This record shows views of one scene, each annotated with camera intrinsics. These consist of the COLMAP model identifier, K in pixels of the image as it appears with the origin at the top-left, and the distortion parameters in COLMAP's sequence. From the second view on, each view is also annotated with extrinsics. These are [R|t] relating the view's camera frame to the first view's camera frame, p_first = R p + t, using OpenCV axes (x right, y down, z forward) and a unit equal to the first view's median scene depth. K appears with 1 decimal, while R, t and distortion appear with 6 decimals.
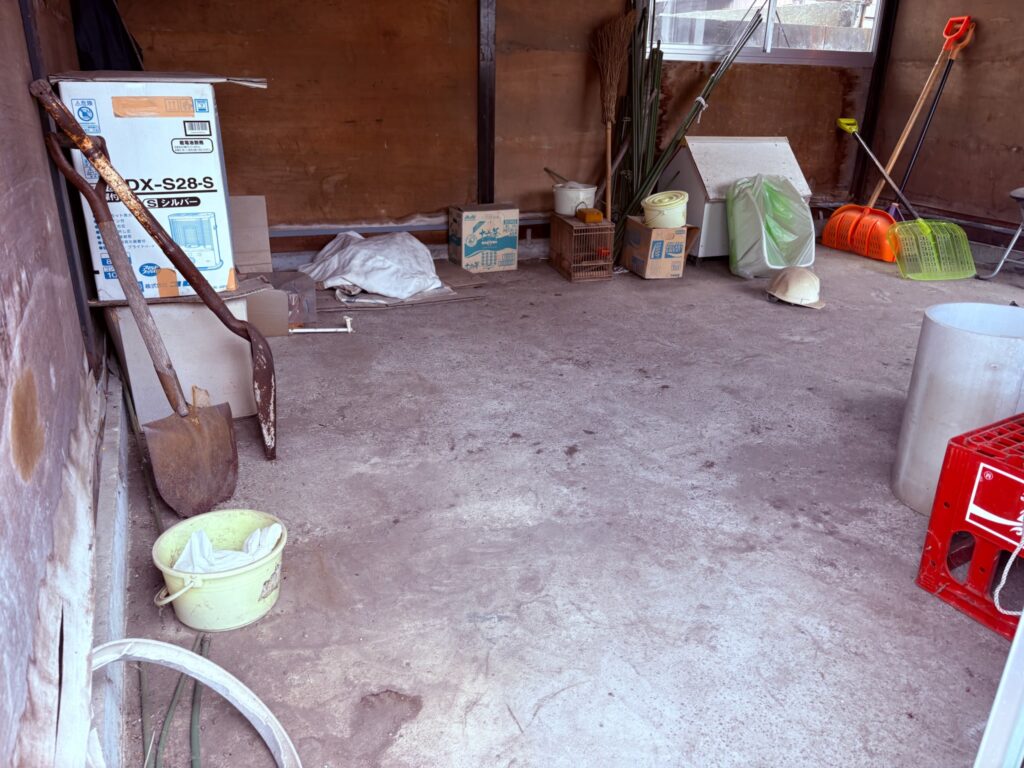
lens RADIAL K [[757.3, 0, 512.0], [0, 757.3, 384.0], [0, 0, 1]] dist [0.047341, -0.057851]
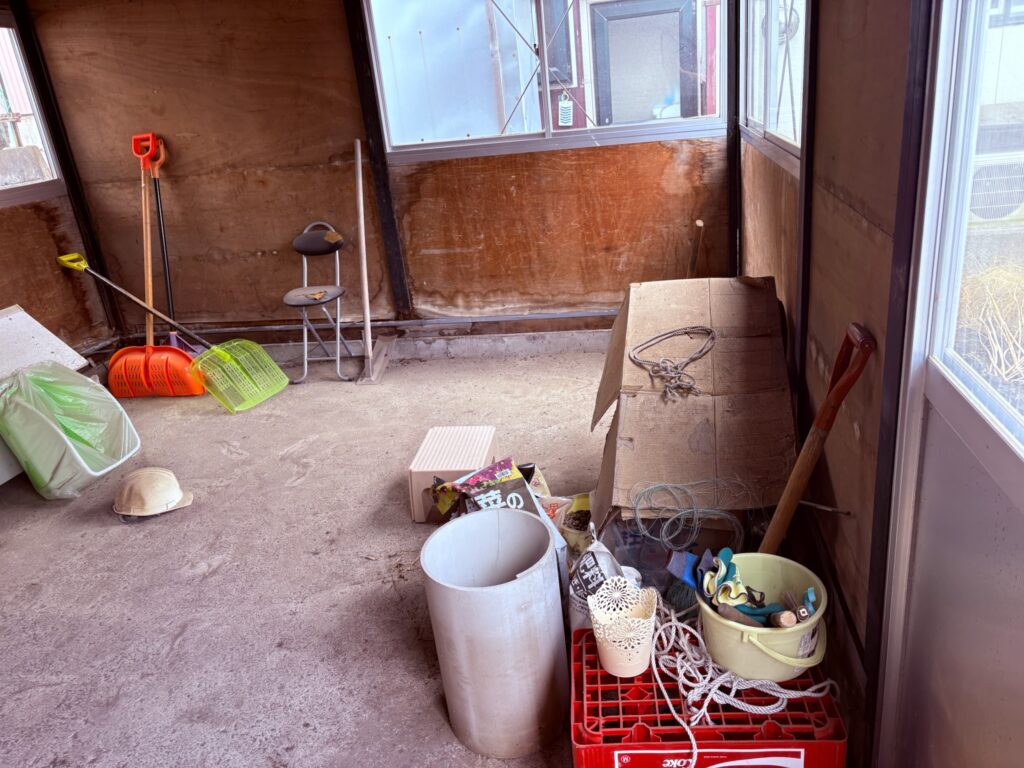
lens RADIAL K [[757.3, 0, 512.0], [0, 757.3, 384.0], [0, 0, 1]] dist [0.047341, -0.057851]
pose [[0.537066, -0.382124, 0.752025, 0.007699], [0.414148, 0.896113, 0.159571, -0.169903], [-0.734875, 0.225750, 0.639527, 0.137587]]
